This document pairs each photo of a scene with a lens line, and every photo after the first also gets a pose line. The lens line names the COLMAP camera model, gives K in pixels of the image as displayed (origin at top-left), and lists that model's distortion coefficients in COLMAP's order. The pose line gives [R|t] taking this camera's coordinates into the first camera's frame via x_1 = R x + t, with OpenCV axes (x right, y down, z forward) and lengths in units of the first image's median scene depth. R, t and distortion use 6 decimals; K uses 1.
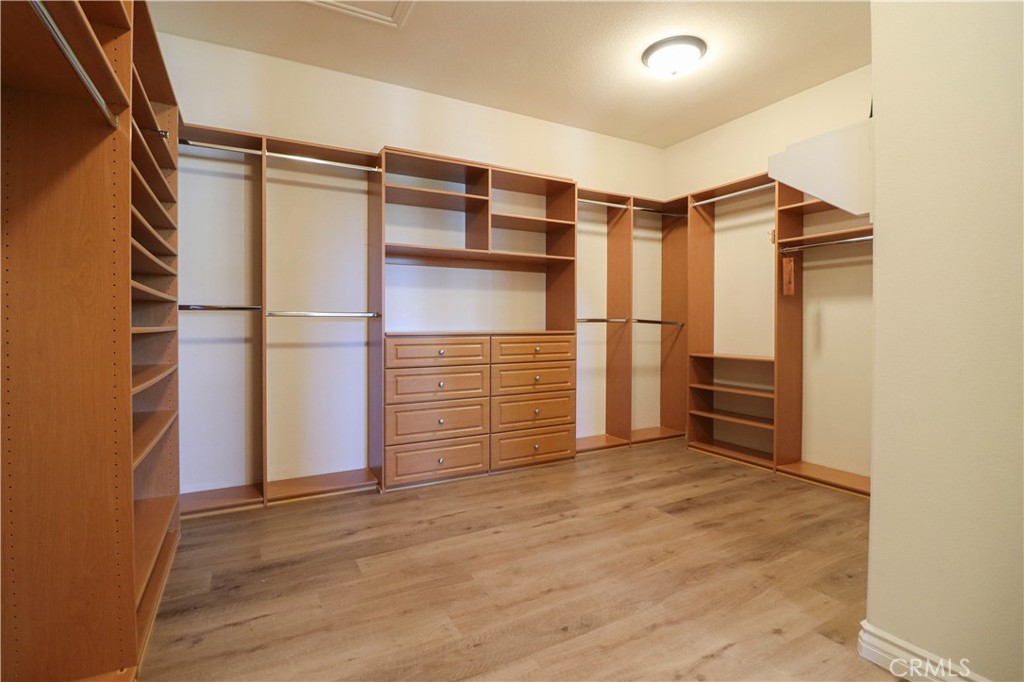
lens RADIAL K [[482.8, 0, 513.2], [0, 482.8, 333.7], [0, 0, 1]] dist [-0.013602, -0.001787]
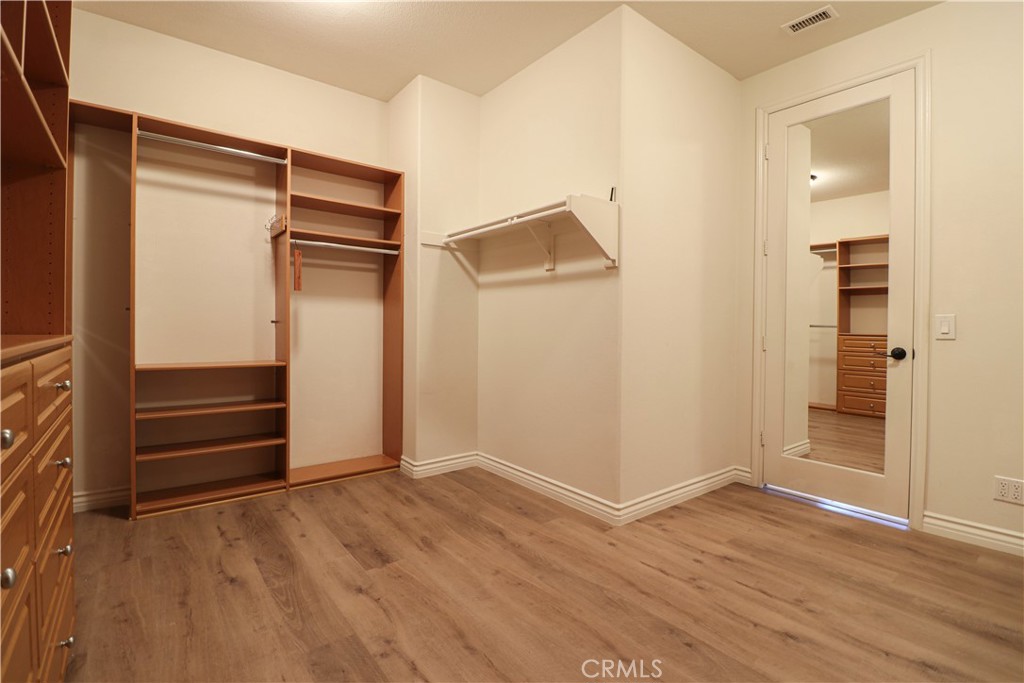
lens RADIAL K [[482.8, 0, 514.3], [0, 482.8, 334.5], [0, 0, 1]] dist [-0.013602, -0.001787]
pose [[-0.164000, -0.023082, 0.986190, -0.478196], [0.011882, 0.999607, 0.025372, -0.010732], [-0.986389, 0.015879, -0.163661, 0.952423]]
